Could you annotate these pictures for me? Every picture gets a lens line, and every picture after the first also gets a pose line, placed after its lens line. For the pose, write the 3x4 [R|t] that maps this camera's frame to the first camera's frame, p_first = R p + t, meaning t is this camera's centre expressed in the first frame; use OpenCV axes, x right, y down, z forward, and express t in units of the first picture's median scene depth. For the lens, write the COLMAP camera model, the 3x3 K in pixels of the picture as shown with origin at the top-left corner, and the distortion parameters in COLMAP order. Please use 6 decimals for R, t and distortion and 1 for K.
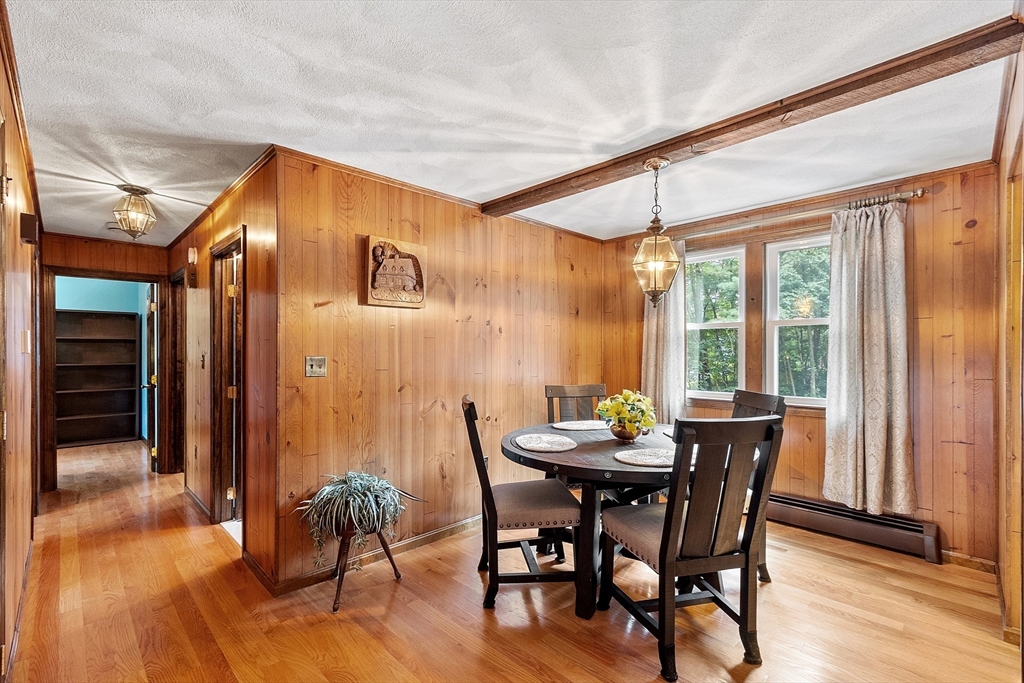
lens RADIAL K [[452.8, 0, 505.2], [0, 452.8, 353.1], [0, 0, 1]] dist [0.001416, 0.000159]
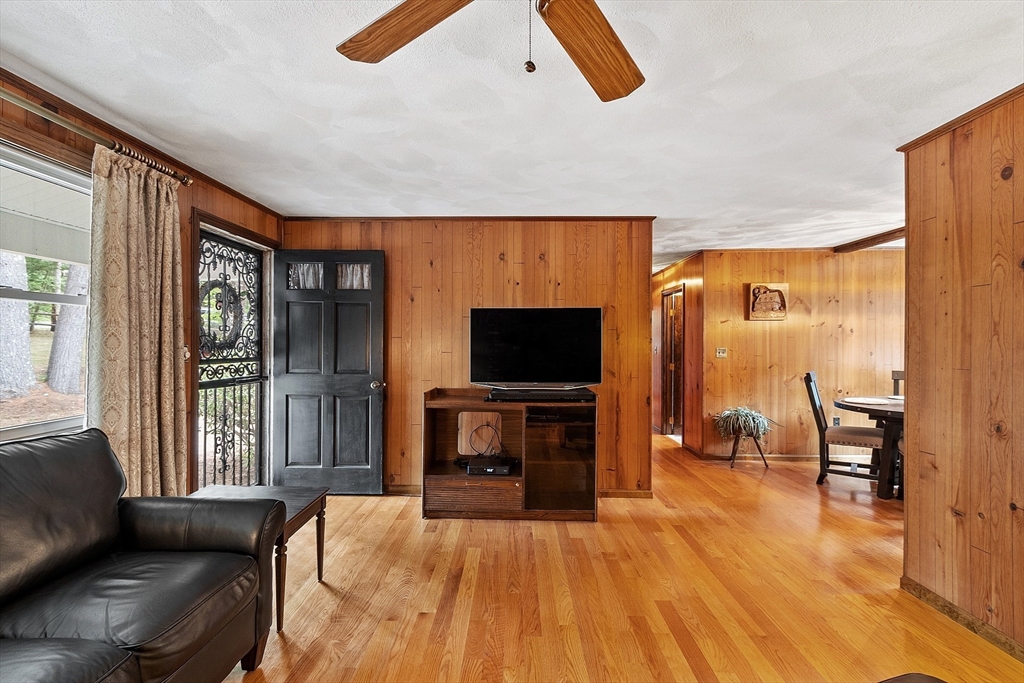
lens RADIAL K [[453.8, 0, 510.7], [0, 453.8, 343.1], [0, 0, 1]] dist [0.019714, -0.000122]
pose [[0.701751, 0.001206, -0.712421, 0.320894], [-0.004055, 0.999989, -0.002302, -0.004596], [0.712410, 0.004504, 0.701749, -0.949521]]
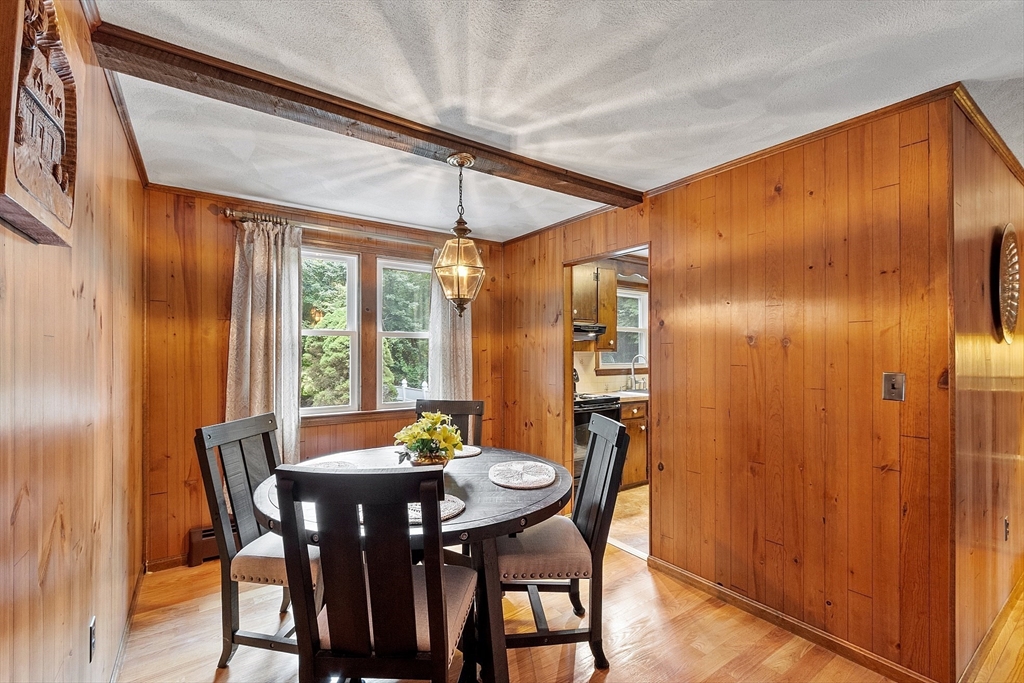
lens RADIAL K [[452.8, 0, 505.2], [0, 452.8, 353.1], [0, 0, 1]] dist [0.001416, 0.000159]
pose [[0.169173, 0.004960, 0.985574, -0.461911], [0.002022, 0.999983, -0.005380, -0.019301], [-0.985584, 0.002903, 0.169160, 0.636428]]
